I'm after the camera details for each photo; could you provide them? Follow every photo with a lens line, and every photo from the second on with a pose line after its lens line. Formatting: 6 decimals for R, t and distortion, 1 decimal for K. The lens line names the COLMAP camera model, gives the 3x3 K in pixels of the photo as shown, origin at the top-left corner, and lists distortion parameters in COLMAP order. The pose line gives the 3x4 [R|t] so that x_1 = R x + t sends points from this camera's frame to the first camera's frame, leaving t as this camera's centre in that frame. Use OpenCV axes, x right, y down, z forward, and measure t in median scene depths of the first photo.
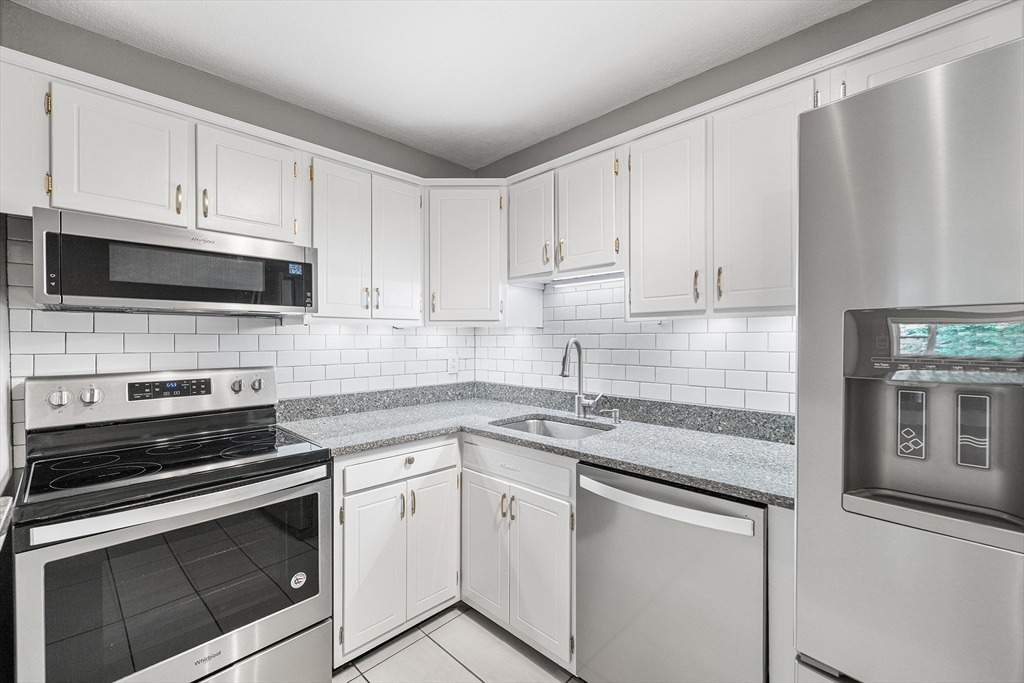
lens RADIAL K [[430.6, 0, 514.7], [0, 430.6, 342.6], [0, 0, 1]] dist [-0.000643, -0.000090]
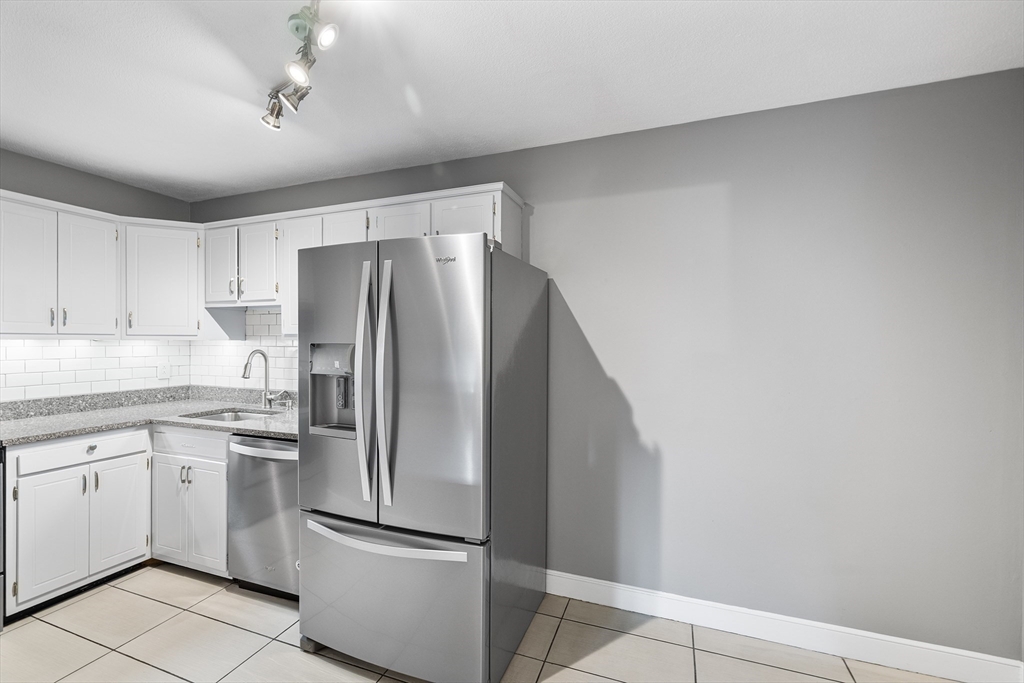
lens RADIAL K [[430.6, 0, 511.1], [0, 430.6, 344.7], [0, 0, 1]] dist [-0.000643, -0.000090]
pose [[0.914794, 0.002430, 0.403912, 0.367123], [-0.002612, 0.999997, -0.000100, -0.032459], [-0.403911, -0.000963, 0.914798, -0.649589]]
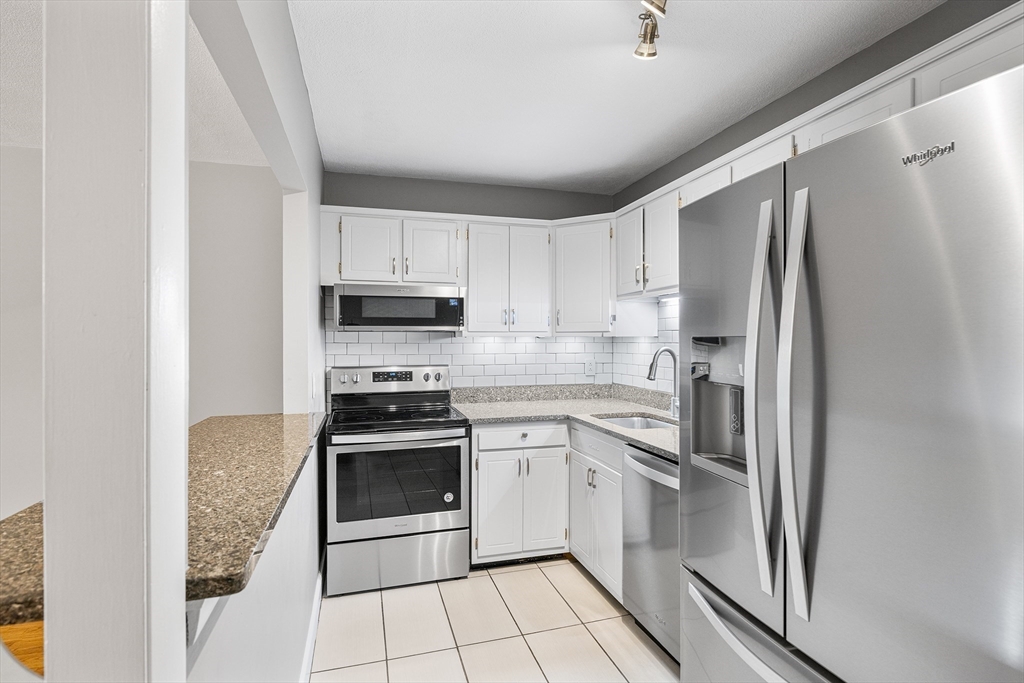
lens RADIAL K [[493.0, 0, 507.1], [0, 493.0, 342.4], [0, 0, 1]] dist [-0.009281, 0.001291]
pose [[0.871555, 0.003487, -0.490285, 0.476223], [-0.004668, 0.999988, -0.001185, -0.022258], [0.490276, 0.003321, 0.871561, -0.405800]]
